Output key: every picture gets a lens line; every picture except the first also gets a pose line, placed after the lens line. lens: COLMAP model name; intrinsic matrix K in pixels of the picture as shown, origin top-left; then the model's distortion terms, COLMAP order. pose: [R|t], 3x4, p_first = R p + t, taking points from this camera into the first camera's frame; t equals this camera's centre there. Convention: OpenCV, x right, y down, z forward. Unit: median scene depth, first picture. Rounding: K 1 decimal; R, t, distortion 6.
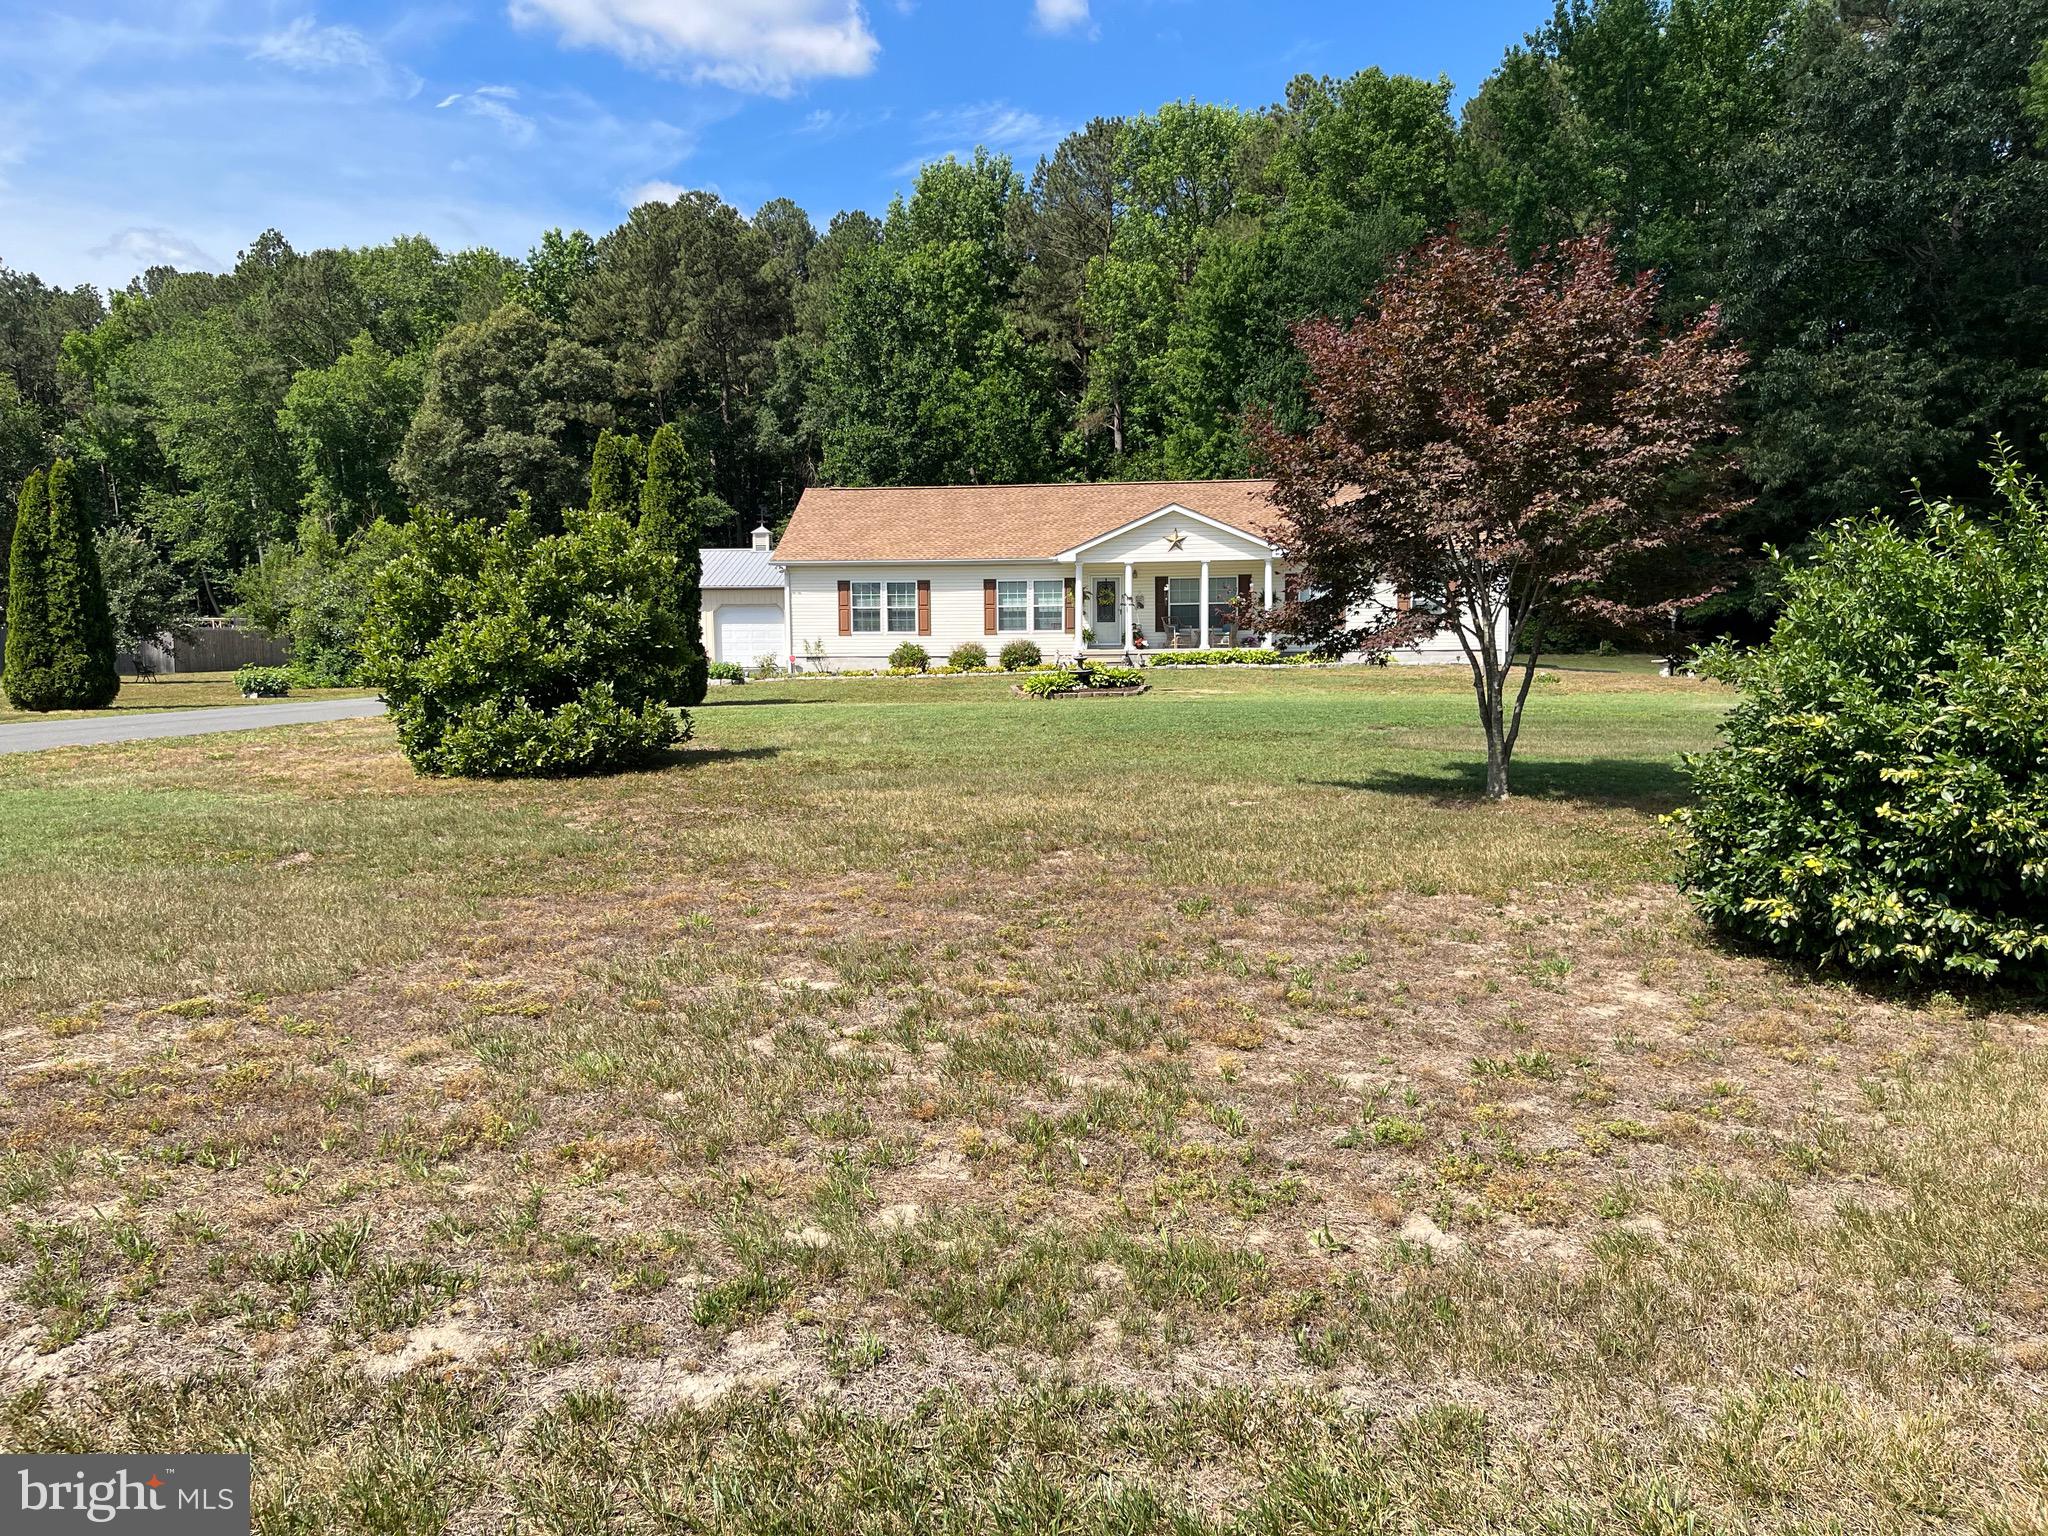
lens RADIAL K [[1540.5, 0, 1031.7], [0, 1540.5, 772.9], [0, 0, 1]] dist [0.080049, -0.098836]
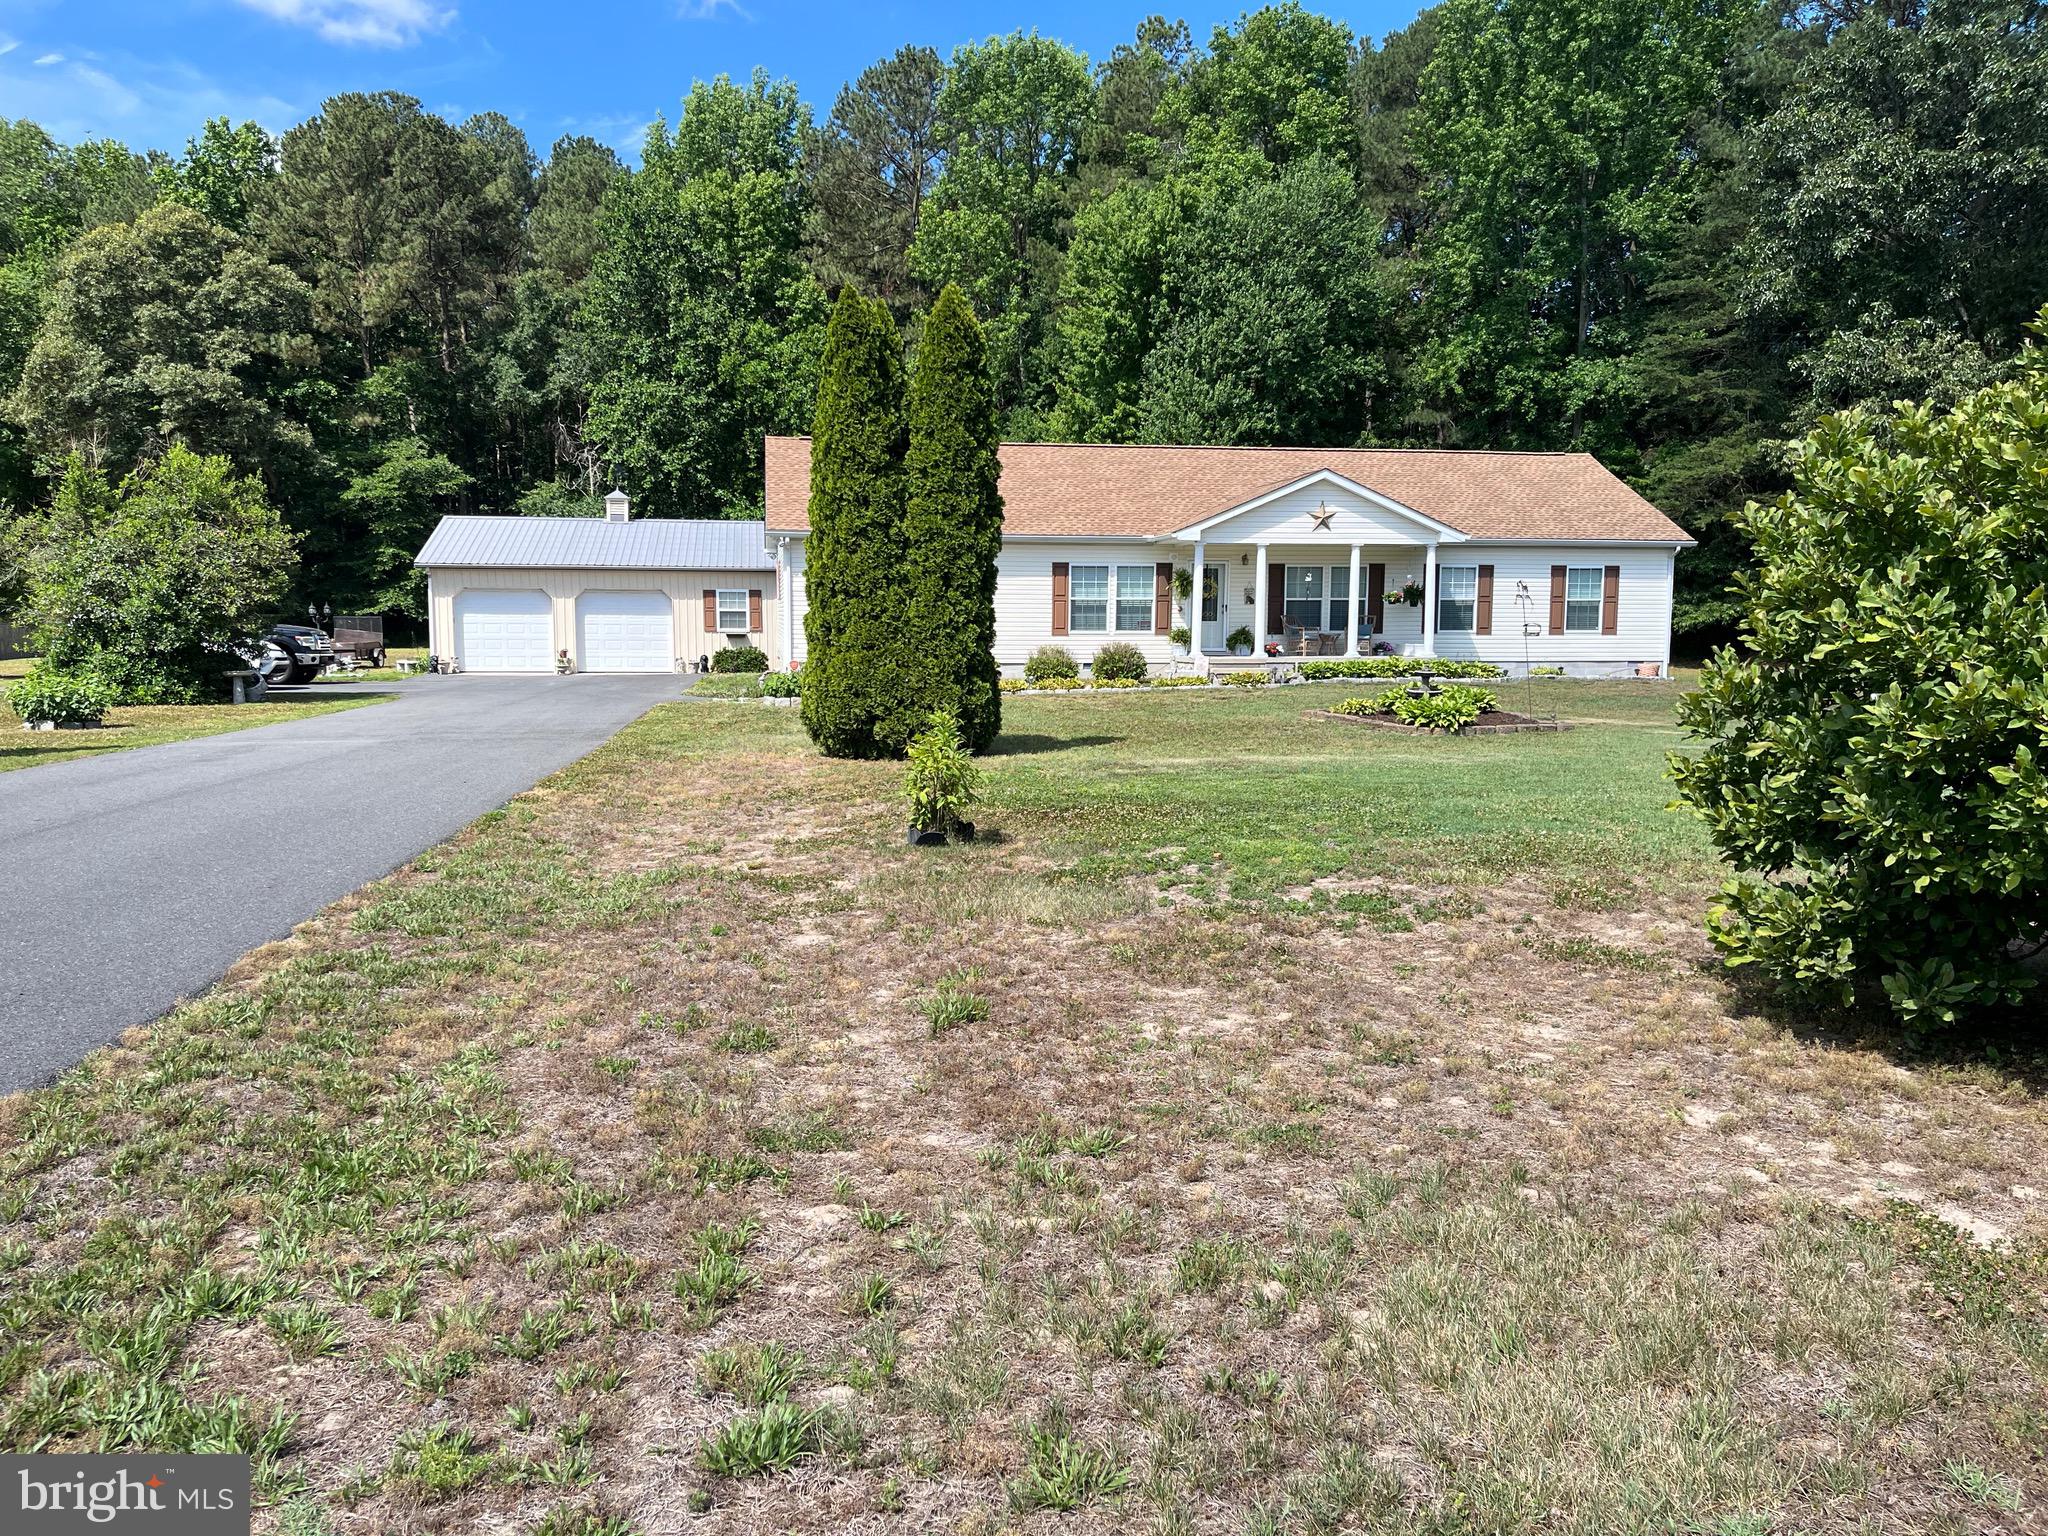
lens RADIAL K [[1540.5, 0, 1031.7], [0, 1540.5, 772.9], [0, 0, 1]] dist [0.080049, -0.098836]
pose [[0.969104, -0.009626, 0.246463, -0.116034], [0.009412, 0.999954, 0.002043, -0.011967], [-0.246471, 0.000340, 0.969150, 0.135071]]
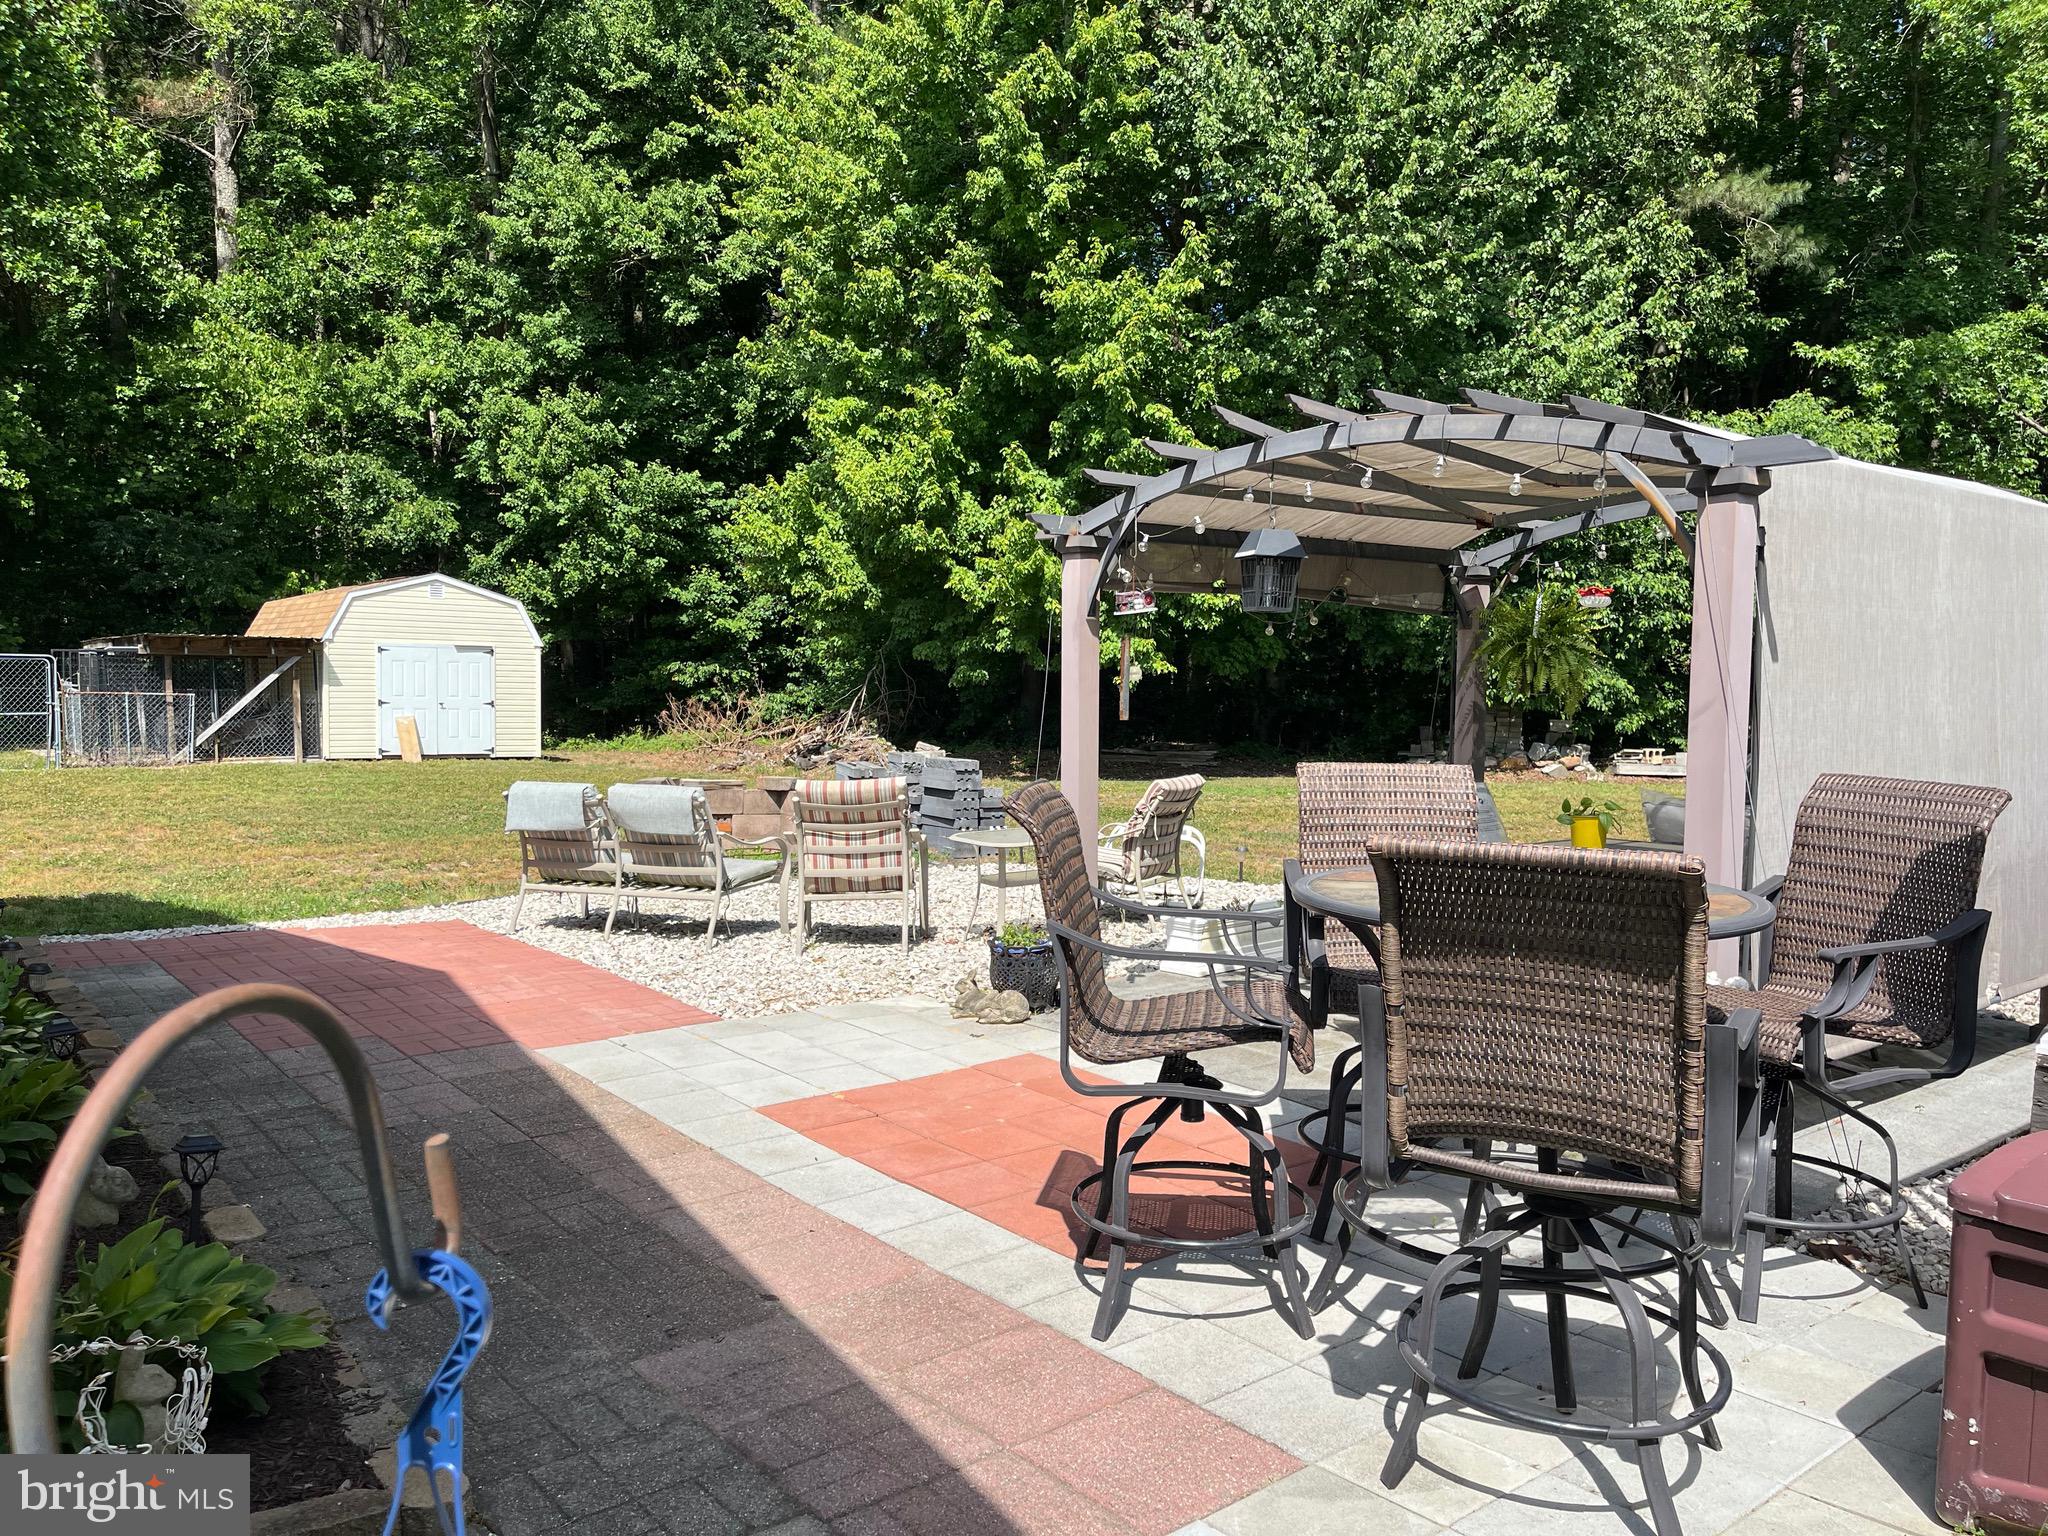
lens RADIAL K [[1540.5, 0, 1031.7], [0, 1540.5, 772.9], [0, 0, 1]] dist [0.080049, -0.098836]
pose [[0.733410, -0.022513, 0.679414, -0.069243], [0.046975, 0.998741, -0.017614, -0.061230], [-0.678162, 0.044833, 0.733544, 0.643501]]
